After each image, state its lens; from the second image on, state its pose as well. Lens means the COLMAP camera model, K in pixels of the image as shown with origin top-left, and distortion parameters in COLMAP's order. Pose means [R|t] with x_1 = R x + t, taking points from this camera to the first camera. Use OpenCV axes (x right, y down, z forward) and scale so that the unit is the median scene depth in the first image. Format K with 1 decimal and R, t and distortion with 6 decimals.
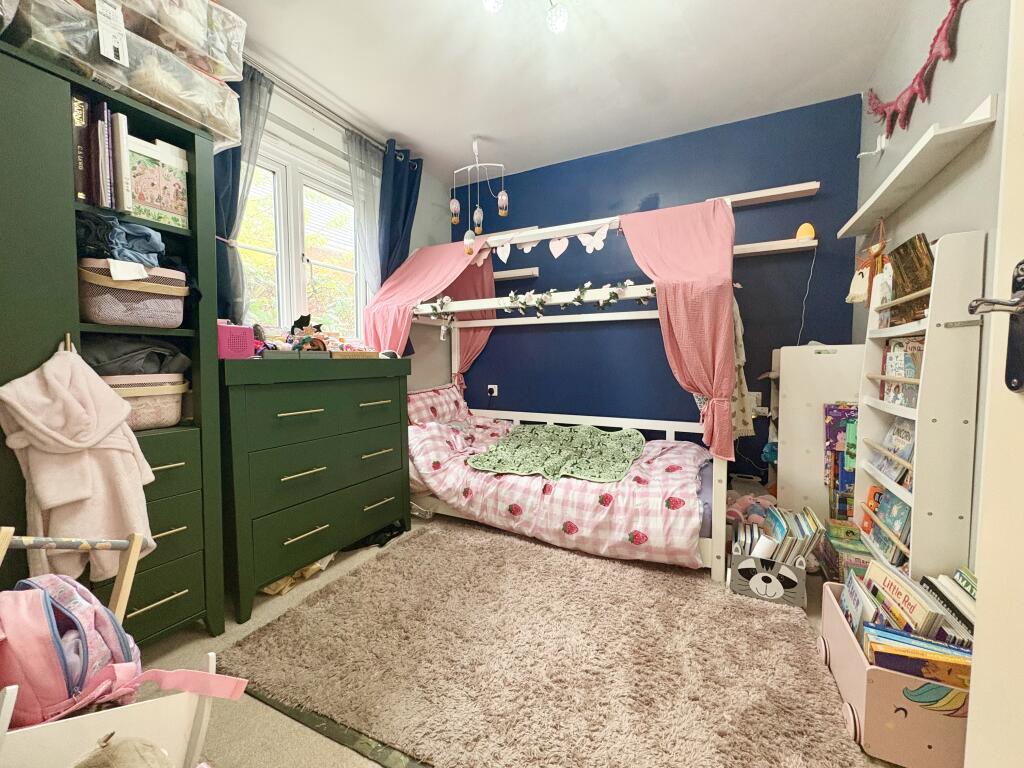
lens RADIAL K [[410.3, 0, 507.8], [0, 410.3, 384.2], [0, 0, 1]] dist [-0.000528, 0.000074]
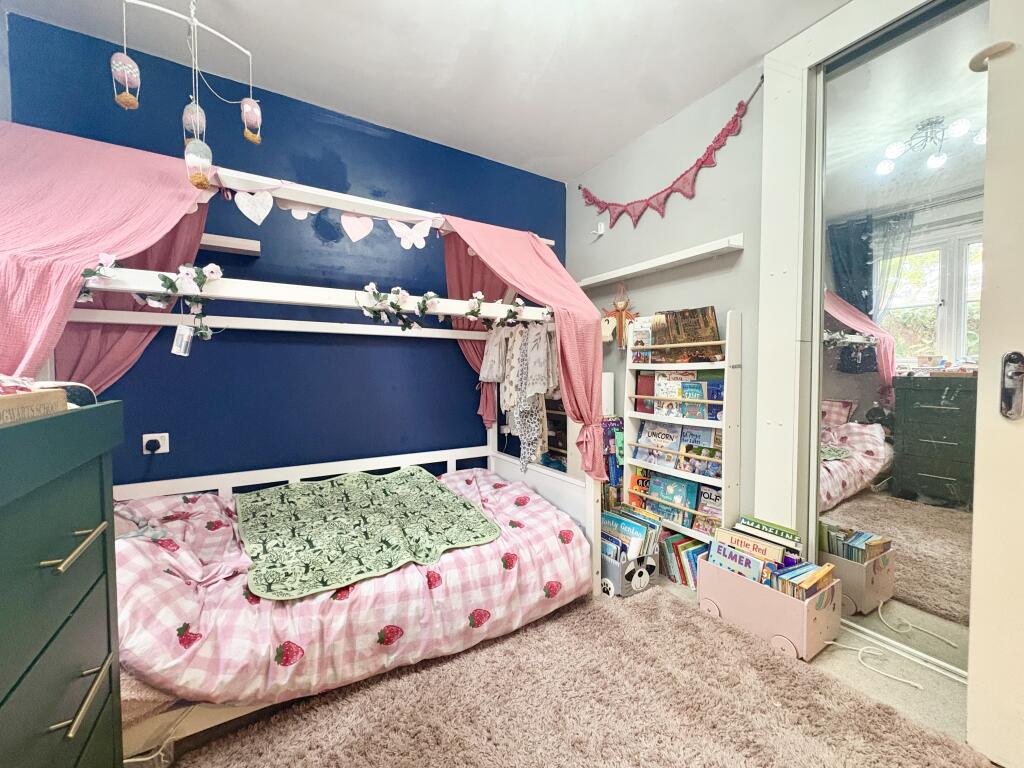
lens RADIAL K [[410.3, 0, 510.4], [0, 410.3, 384.3], [0, 0, 1]] dist [-0.000528, 0.000074]
pose [[0.513021, -0.024421, 0.858028, -0.416194], [0.049272, 0.998785, -0.001033, -0.064214], [-0.856960, 0.042807, 0.513601, 0.512834]]
